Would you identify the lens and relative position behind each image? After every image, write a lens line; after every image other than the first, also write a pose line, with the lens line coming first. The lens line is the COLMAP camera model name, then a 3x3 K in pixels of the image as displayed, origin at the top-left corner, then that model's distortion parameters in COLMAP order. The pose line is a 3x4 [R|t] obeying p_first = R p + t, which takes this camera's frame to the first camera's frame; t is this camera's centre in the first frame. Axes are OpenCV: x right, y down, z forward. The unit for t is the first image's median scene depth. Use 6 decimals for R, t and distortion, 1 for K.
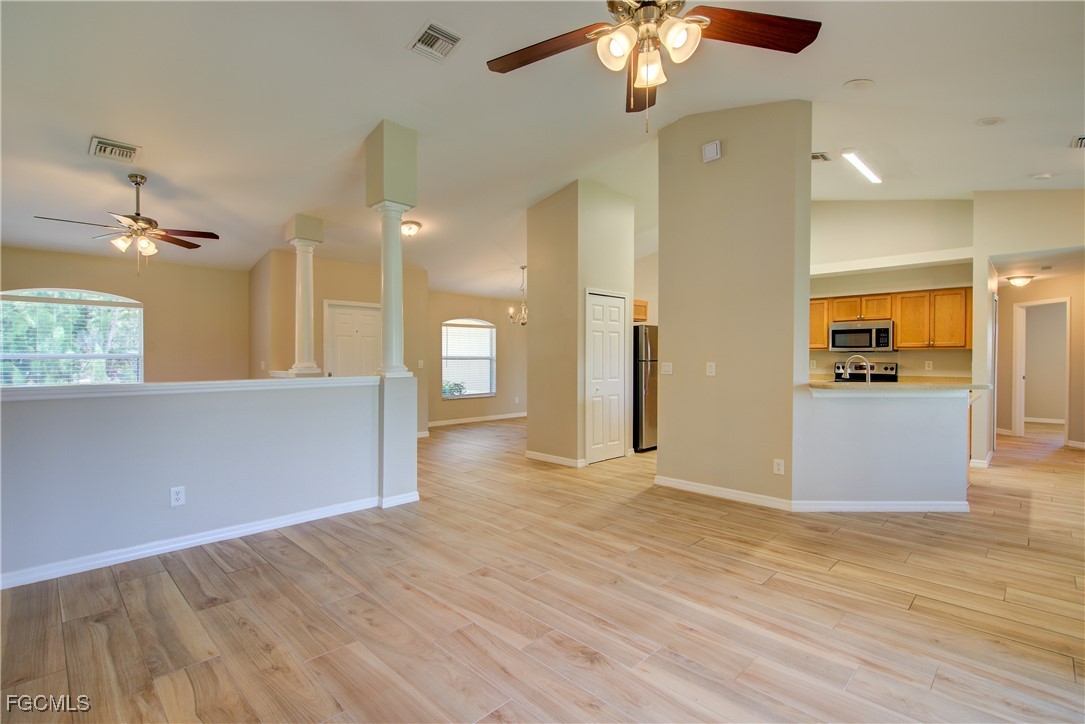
lens RADIAL K [[504.8, 0, 544.0], [0, 504.8, 362.6], [0, 0, 1]] dist [0.006838, -0.002561]
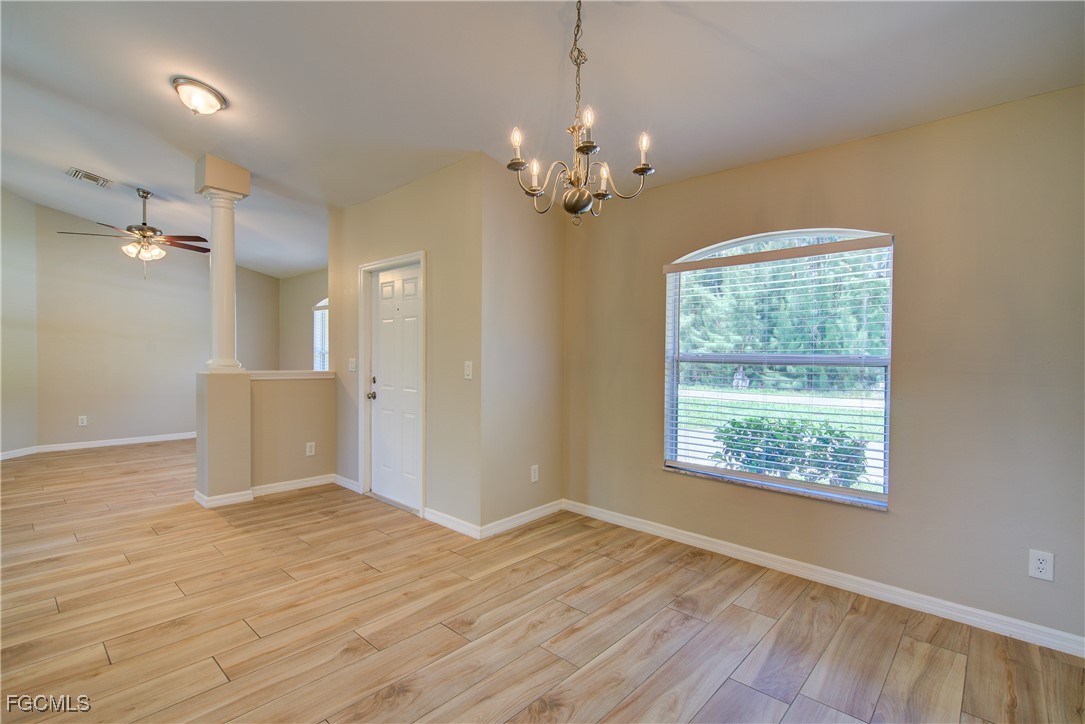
lens RADIAL K [[504.8, 0, 538.1], [0, 504.8, 362.5], [0, 0, 1]] dist [0.006838, -0.002561]
pose [[0.031039, 0.012612, -0.999439, 0.476050], [-0.020892, 0.999710, 0.011967, -0.022783], [0.999300, 0.020509, 0.031293, 2.464554]]
